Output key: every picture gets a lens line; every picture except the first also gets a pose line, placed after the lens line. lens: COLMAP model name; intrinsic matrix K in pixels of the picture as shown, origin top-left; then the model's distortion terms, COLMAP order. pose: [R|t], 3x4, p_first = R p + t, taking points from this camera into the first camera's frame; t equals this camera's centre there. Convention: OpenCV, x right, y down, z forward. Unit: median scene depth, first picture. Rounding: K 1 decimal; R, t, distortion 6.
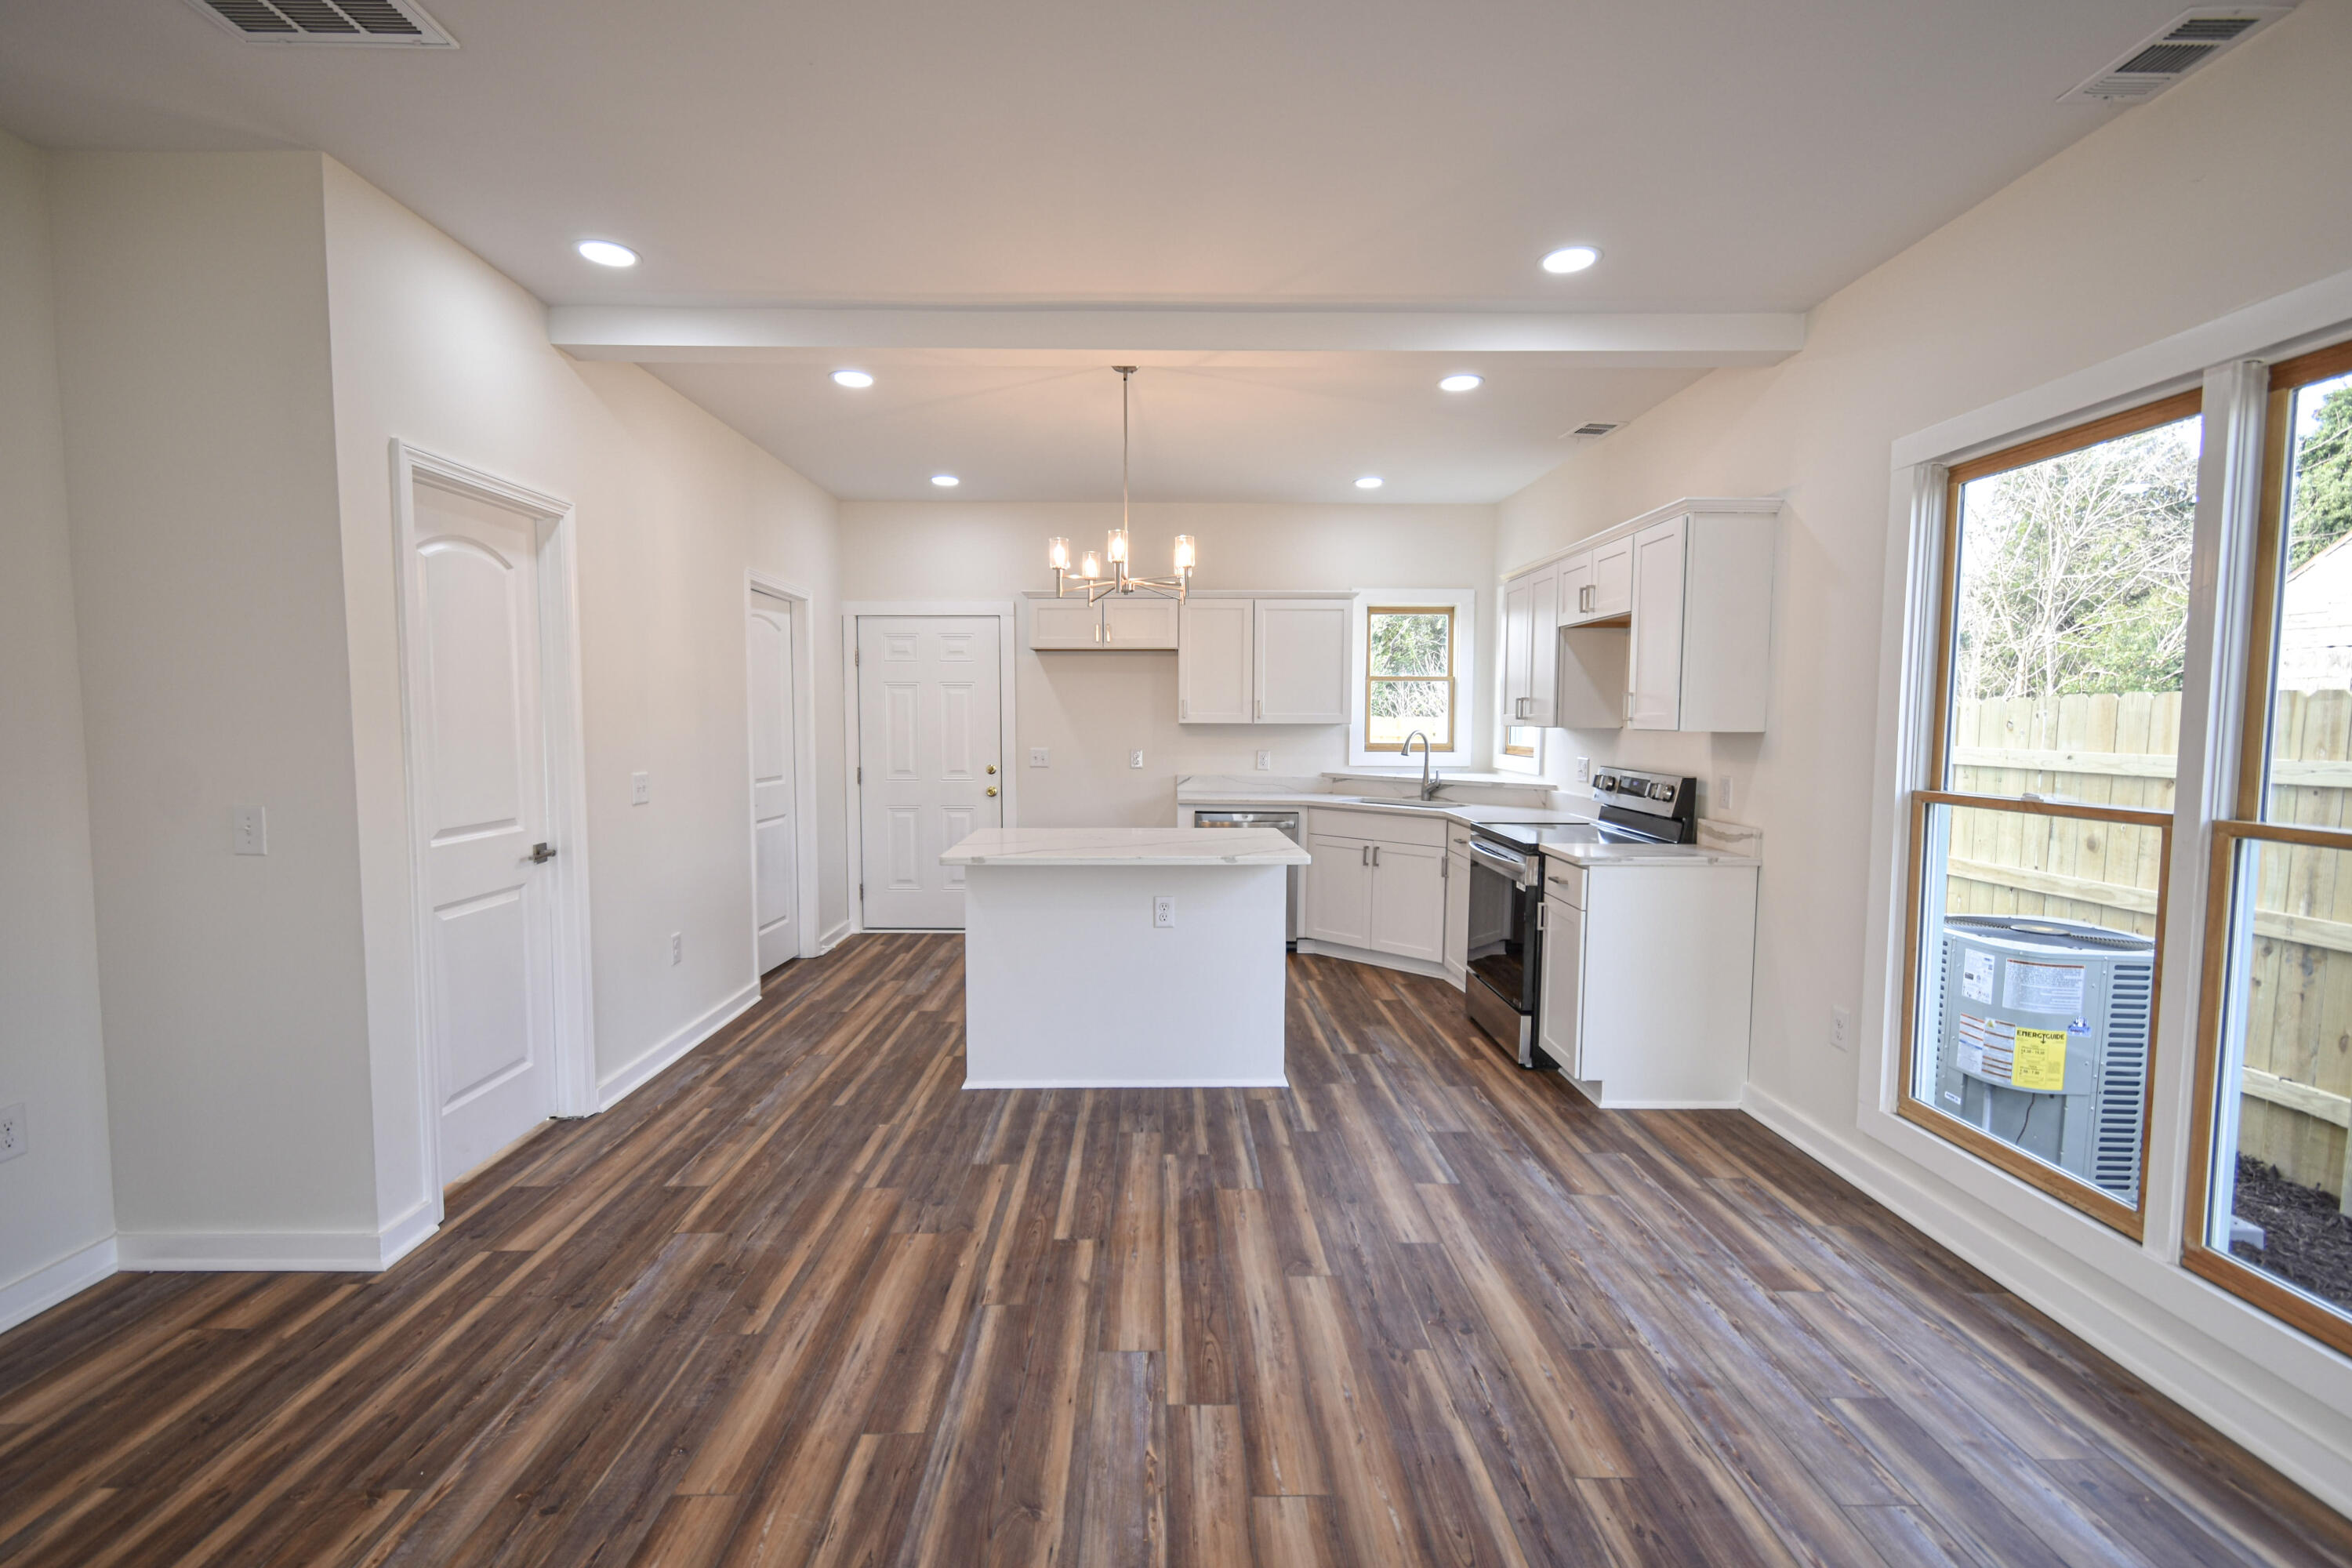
lens RADIAL K [[1039.4, 0, 1166.6], [0, 1039.4, 791.0], [0, 0, 1]] dist [0.006225, -0.004317]
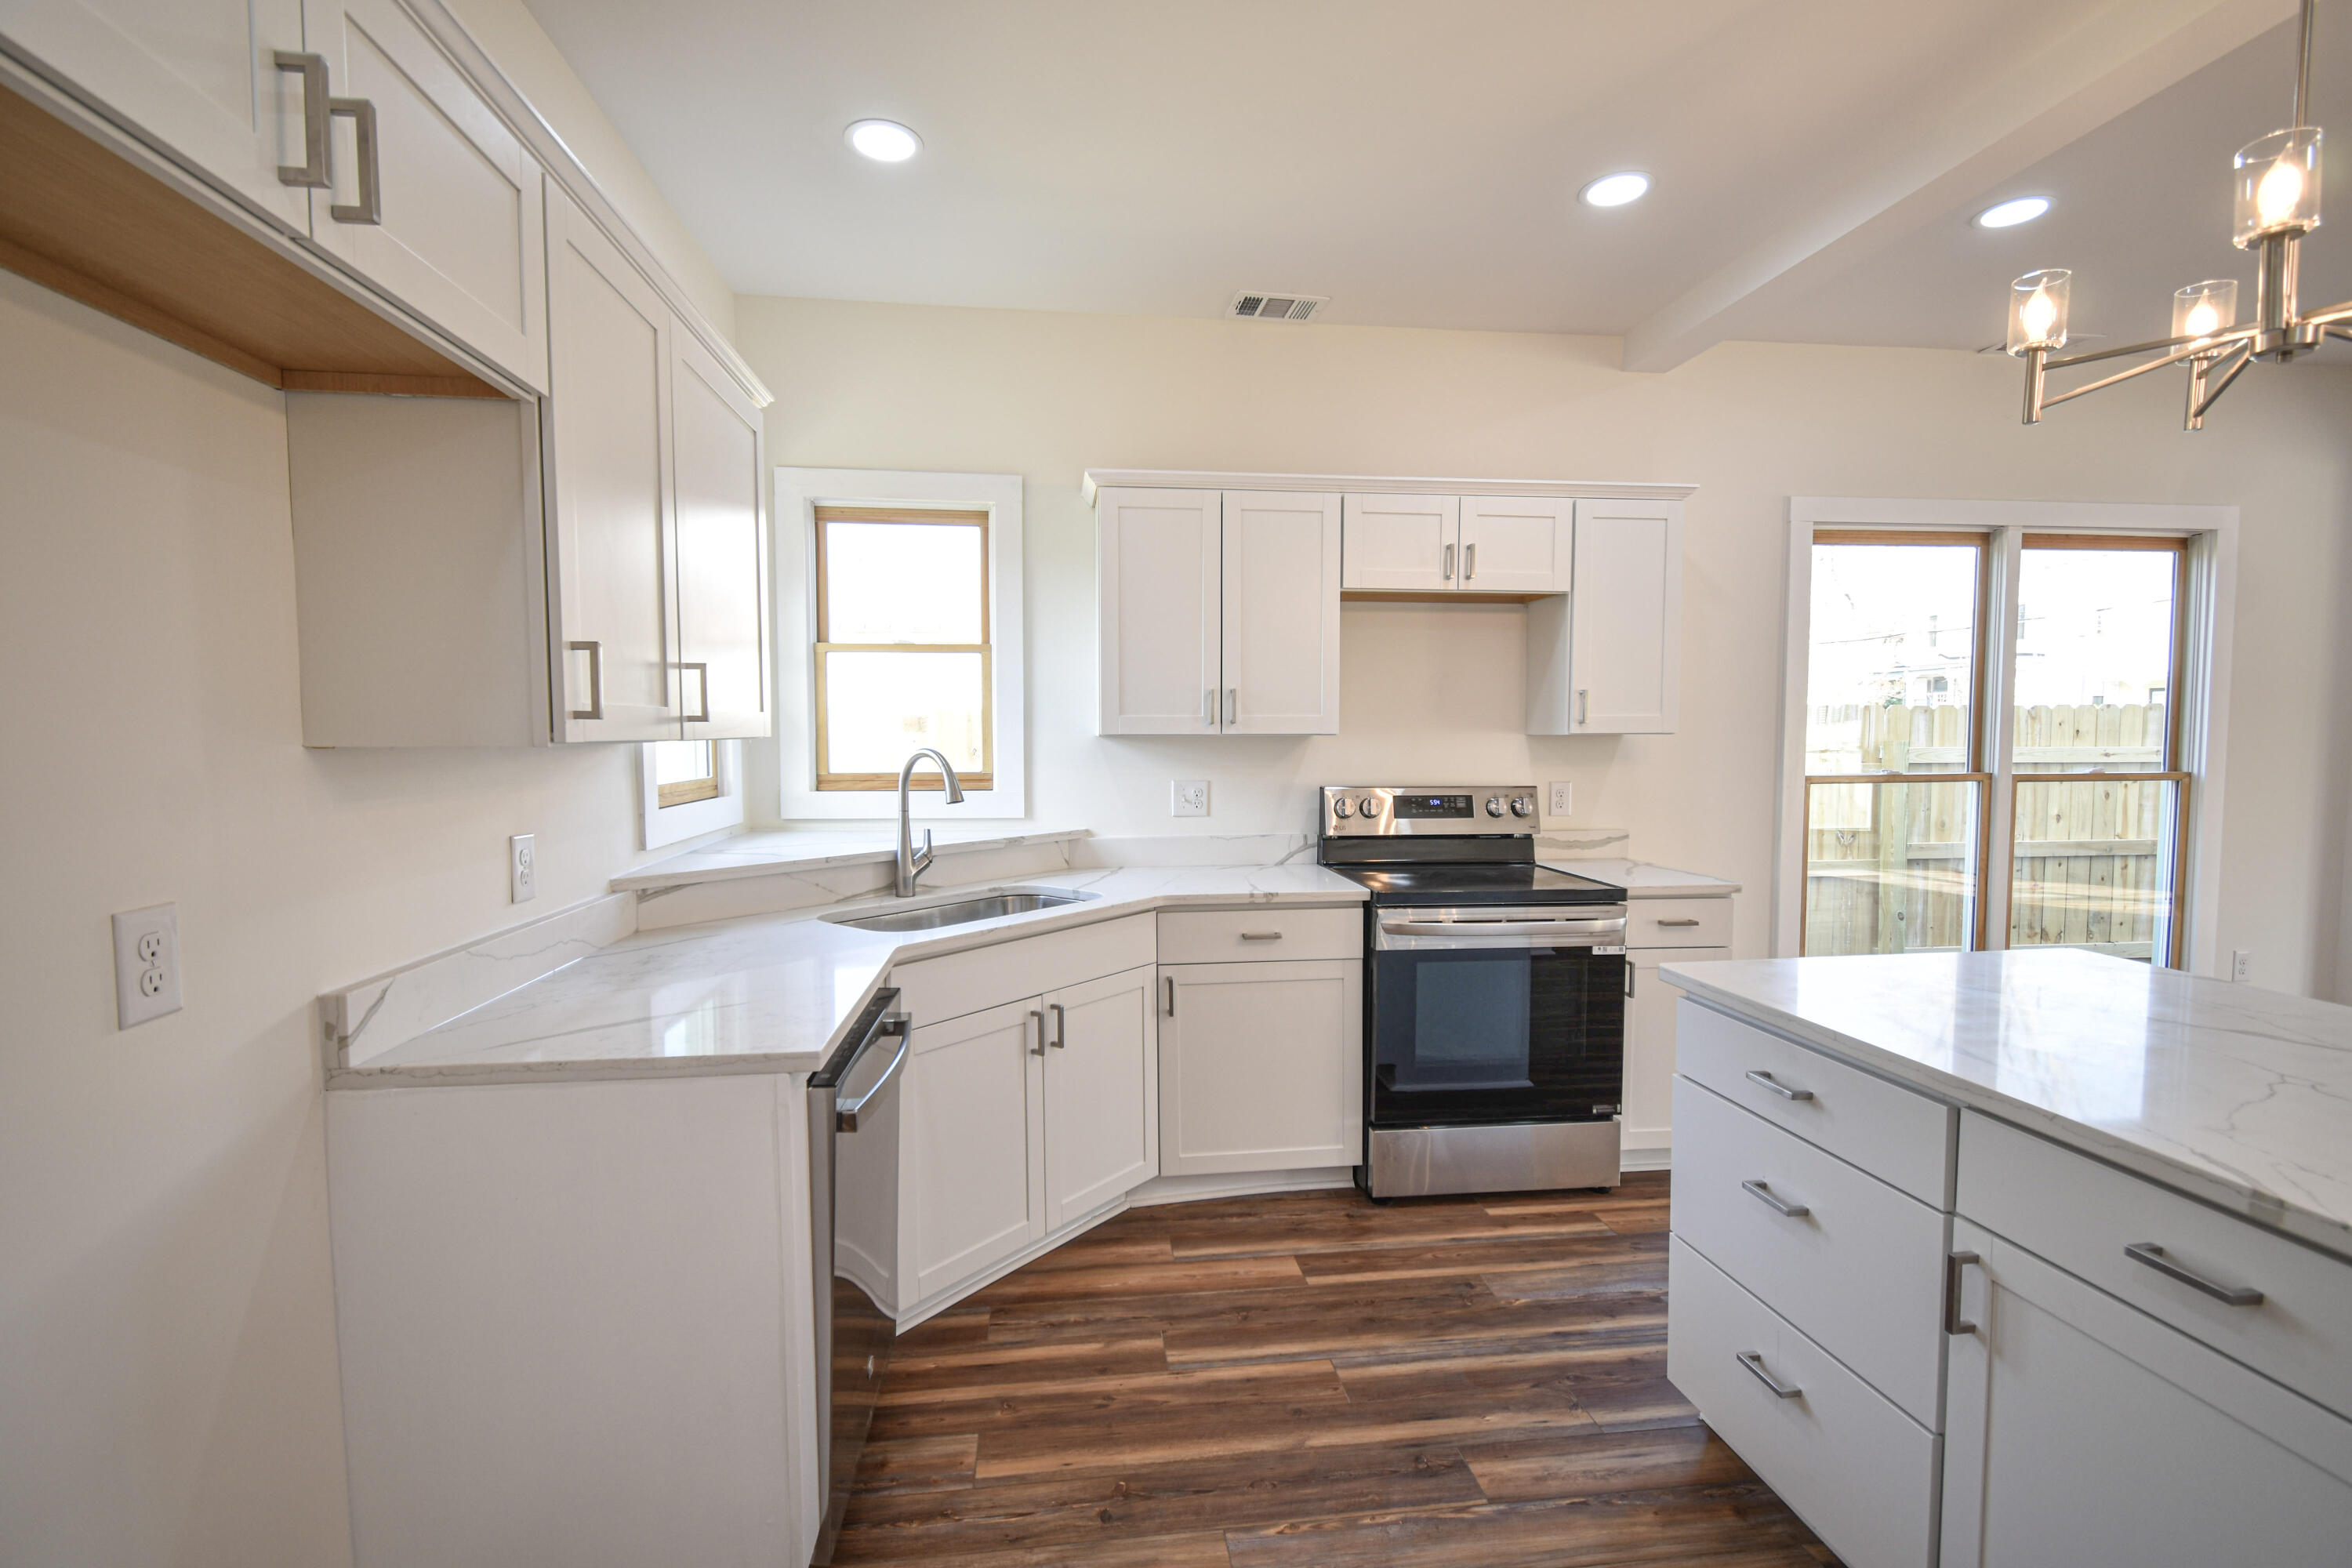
lens RADIAL K [[1039.4, 0, 1166.6], [0, 1039.4, 791.0], [0, 0, 1]] dist [0.006225, -0.004317]
pose [[-0.108201, -0.062184, 0.992182, -0.362114], [0.074390, 0.994737, 0.070457, -0.099050], [-0.991342, 0.081432, -0.103005, 1.449459]]
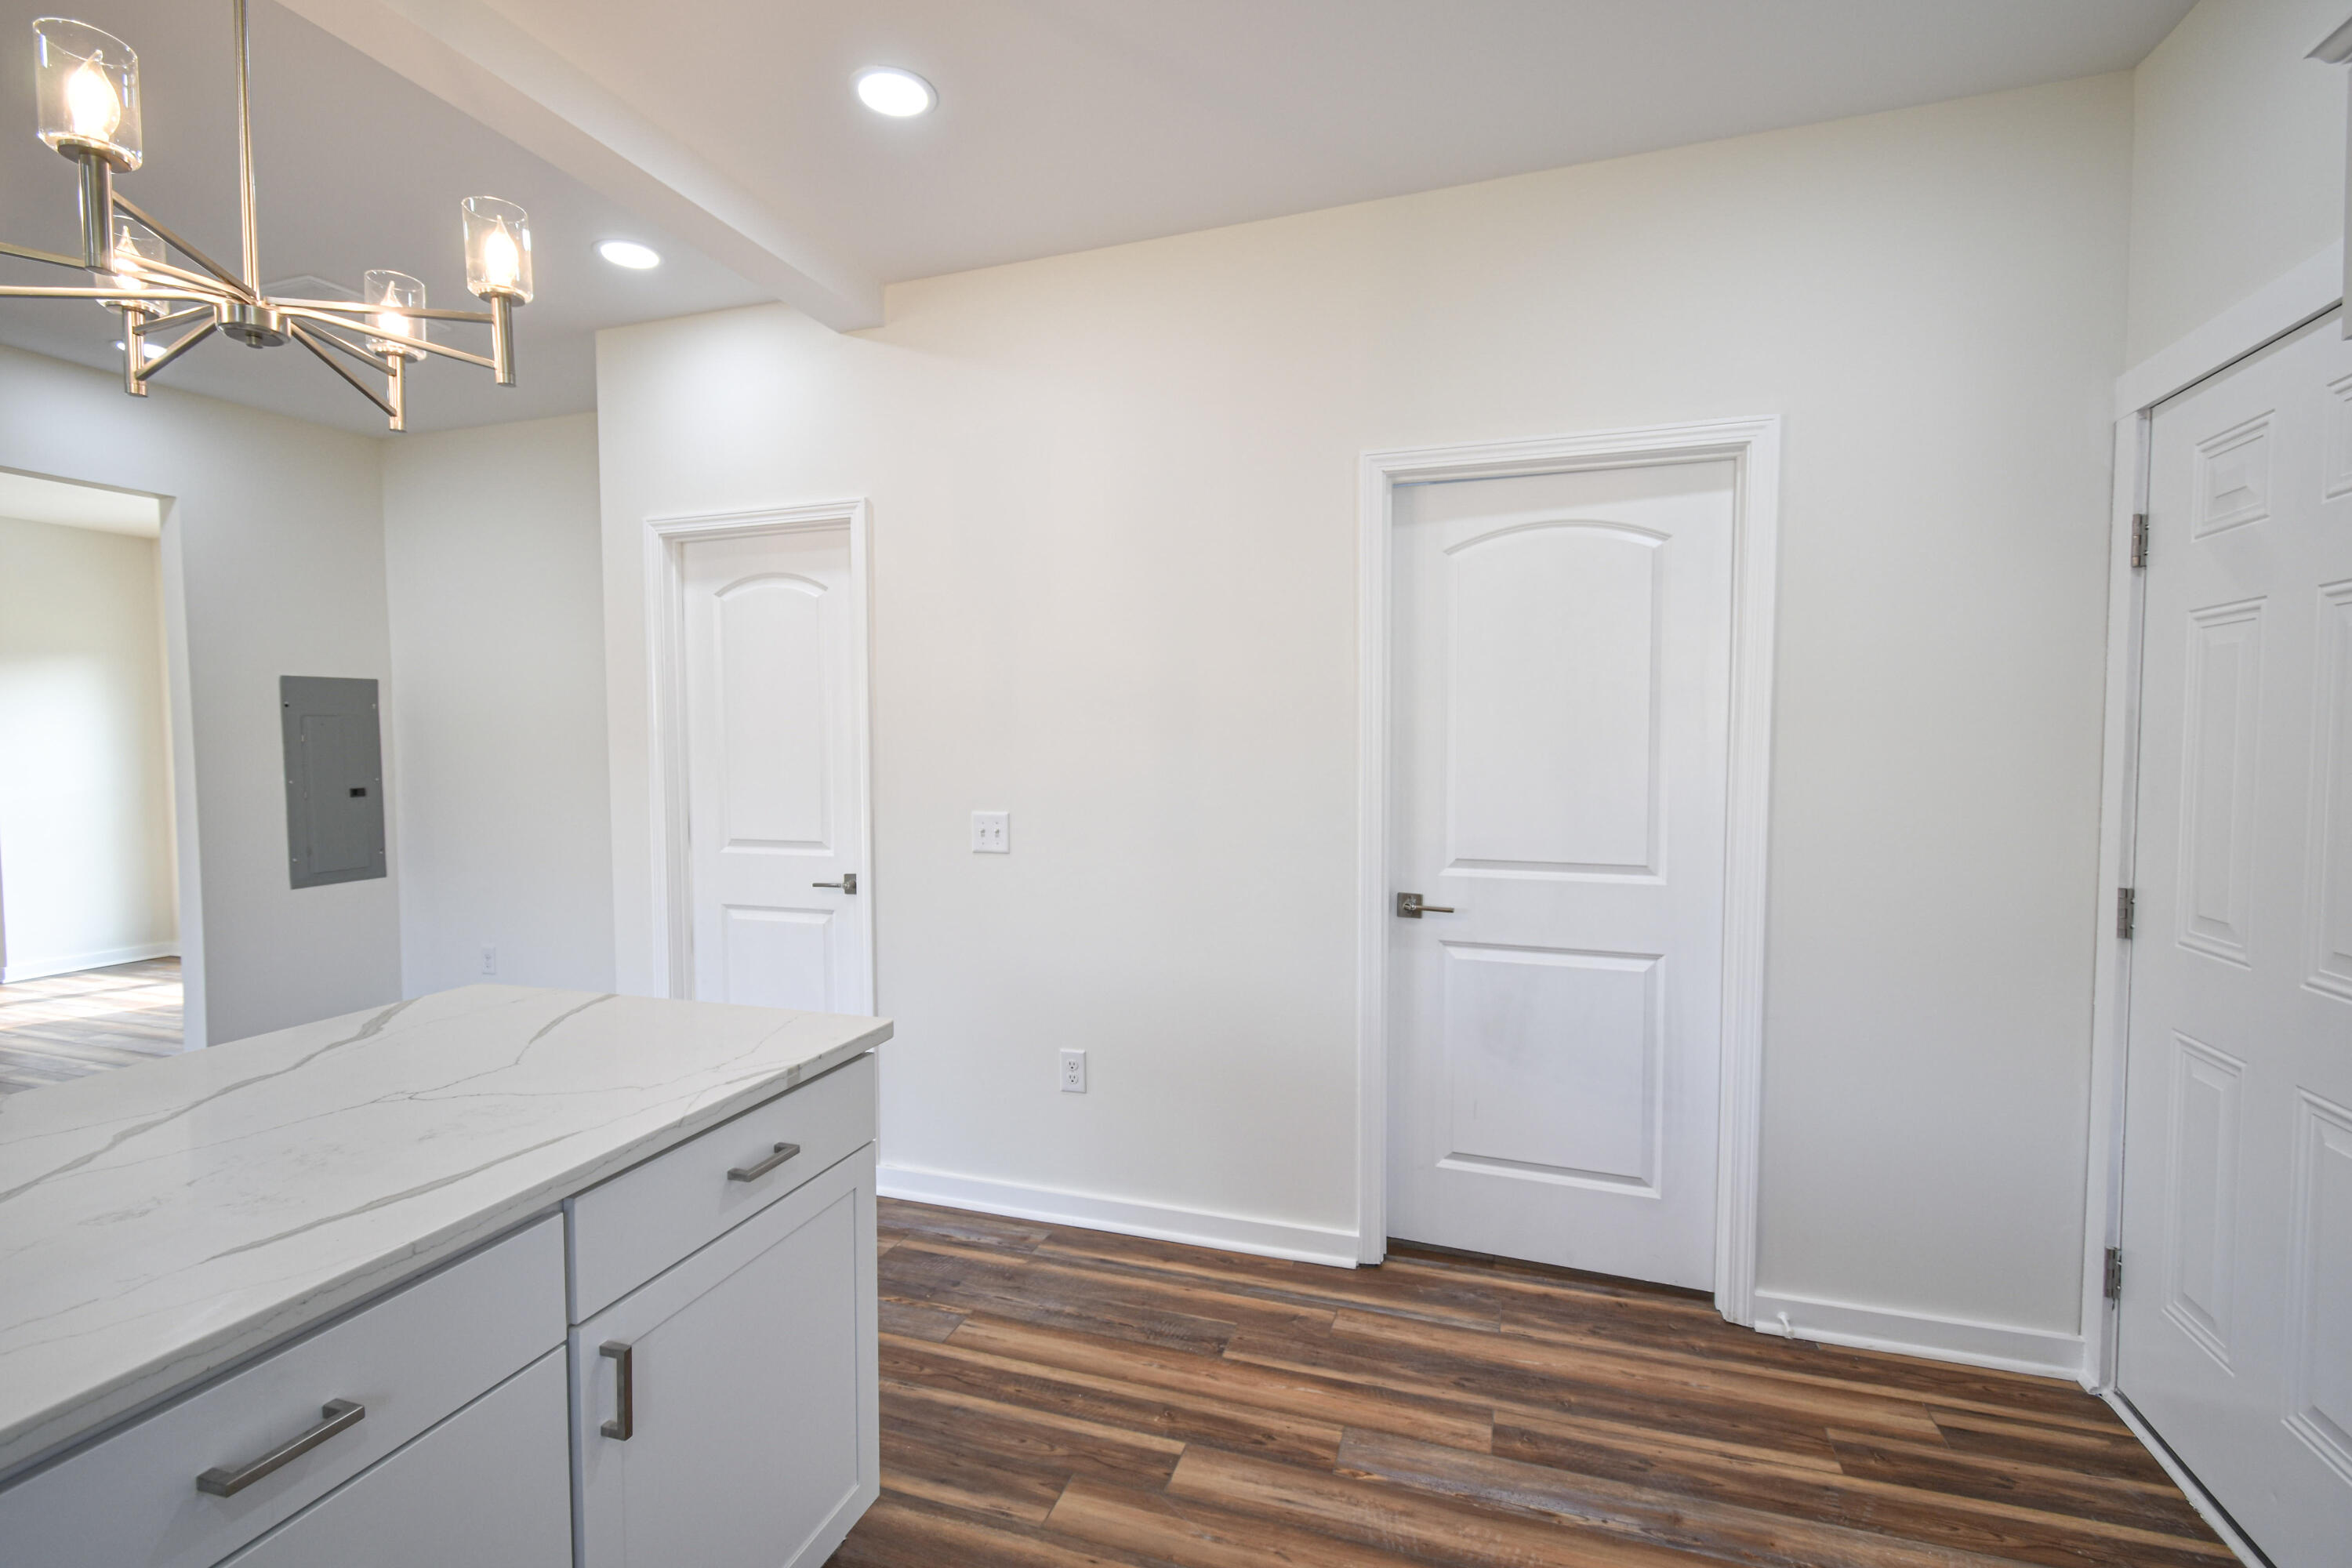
lens RADIAL K [[1039.4, 0, 1166.6], [0, 1039.4, 791.0], [0, 0, 1]] dist [0.006225, -0.004317]
pose [[-0.324763, 0.043680, -0.944786, 0.178580], [-0.063422, 0.995679, 0.067833, -0.097122], [0.943667, 0.081950, -0.320590, 1.426102]]
